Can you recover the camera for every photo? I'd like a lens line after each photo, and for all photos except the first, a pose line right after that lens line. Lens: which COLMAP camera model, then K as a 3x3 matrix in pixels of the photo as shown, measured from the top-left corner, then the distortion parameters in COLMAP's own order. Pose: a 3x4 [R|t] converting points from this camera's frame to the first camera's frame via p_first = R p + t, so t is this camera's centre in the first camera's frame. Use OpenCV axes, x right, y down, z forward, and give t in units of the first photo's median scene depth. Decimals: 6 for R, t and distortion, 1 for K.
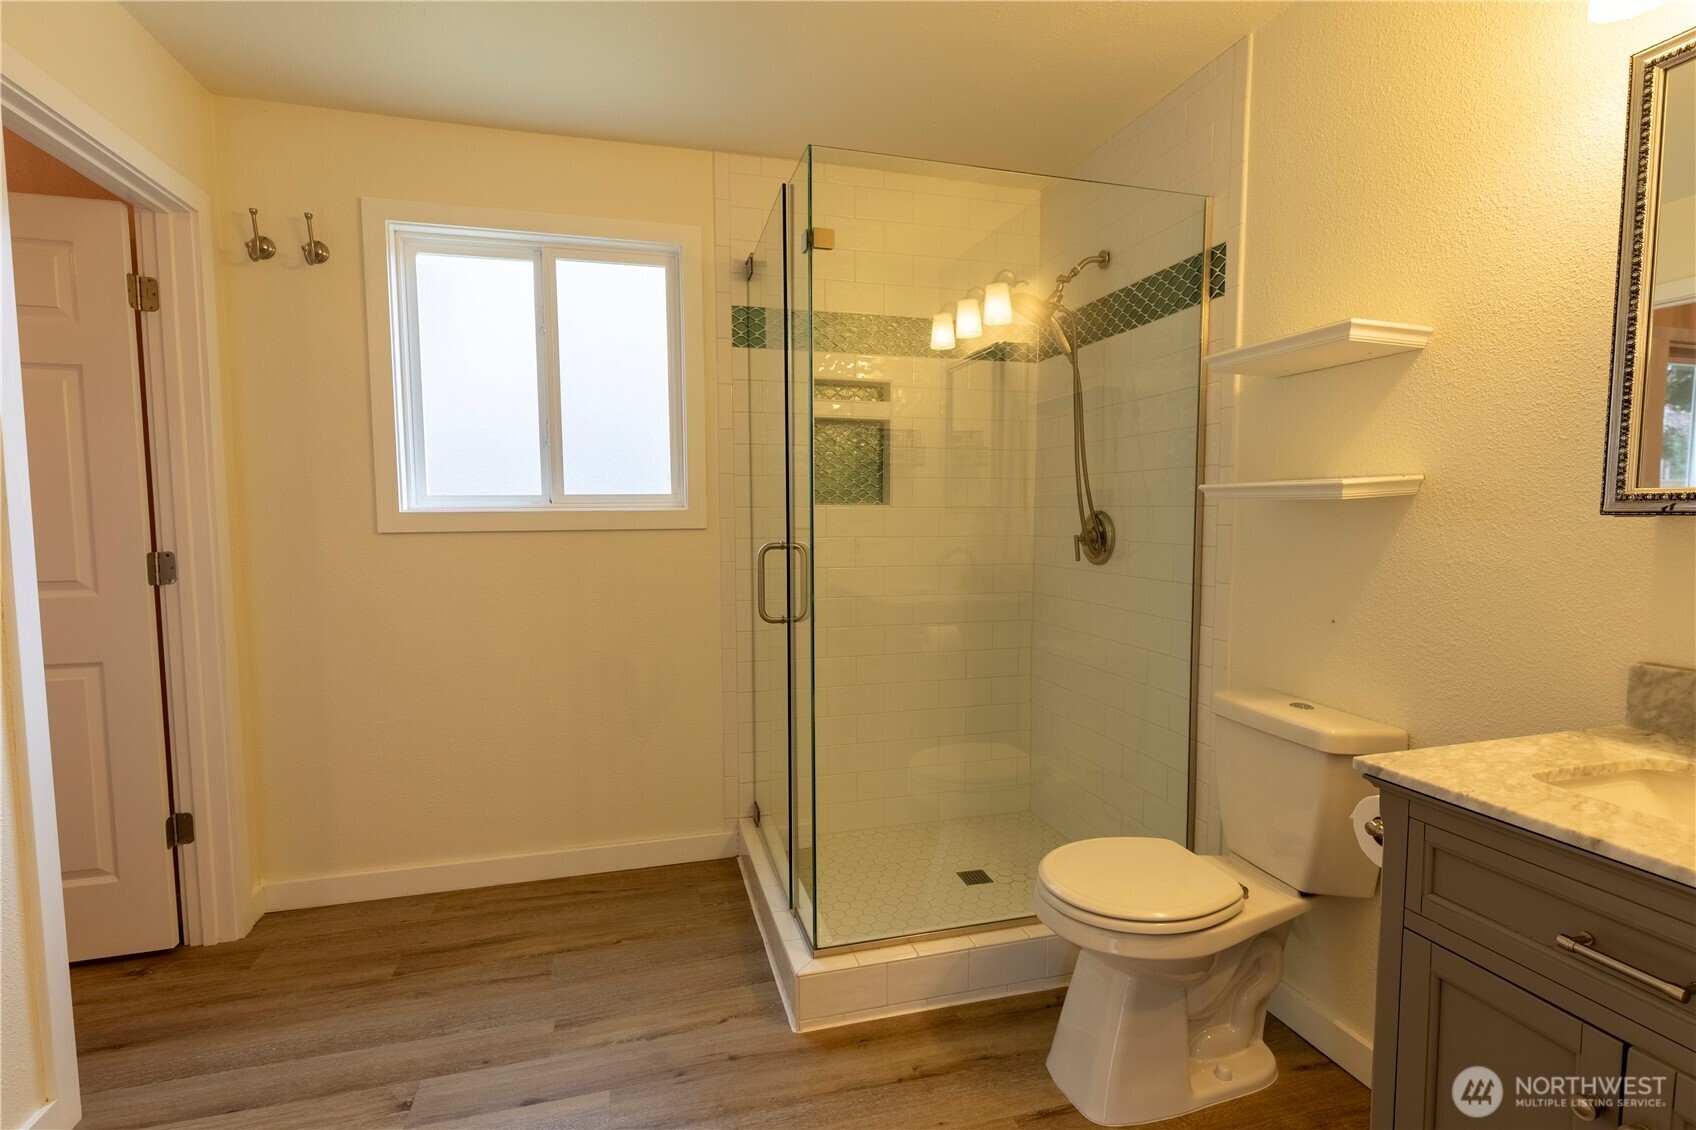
lens RADIAL K [[760.3, 0, 844.4], [0, 760.3, 566.1], [0, 0, 1]] dist [-0.002618, -0.000951]
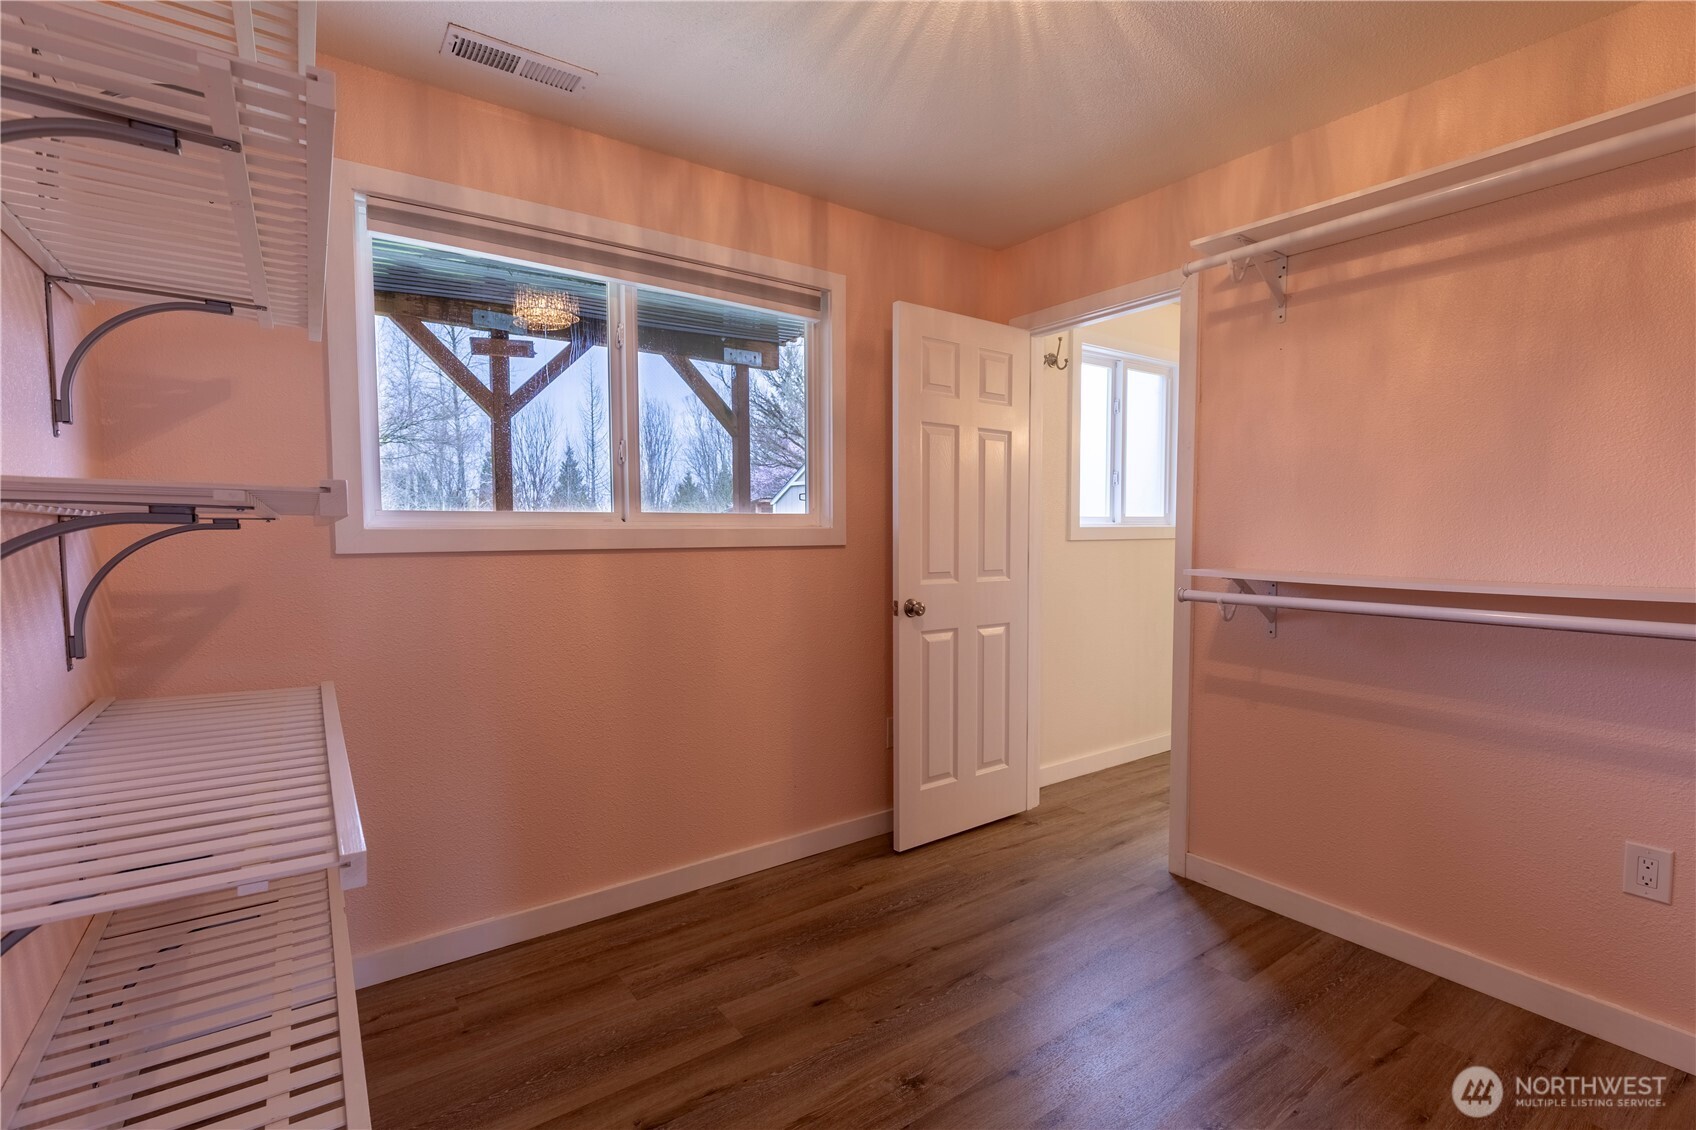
lens RADIAL K [[760.3, 0, 844.5], [0, 760.3, 566.7], [0, 0, 1]] dist [-0.002618, -0.000951]
pose [[0.935298, -0.013579, 0.353600, -1.662661], [0.024239, 0.999375, -0.025737, 0.039814], [-0.353029, 0.032643, 0.935043, -0.300268]]
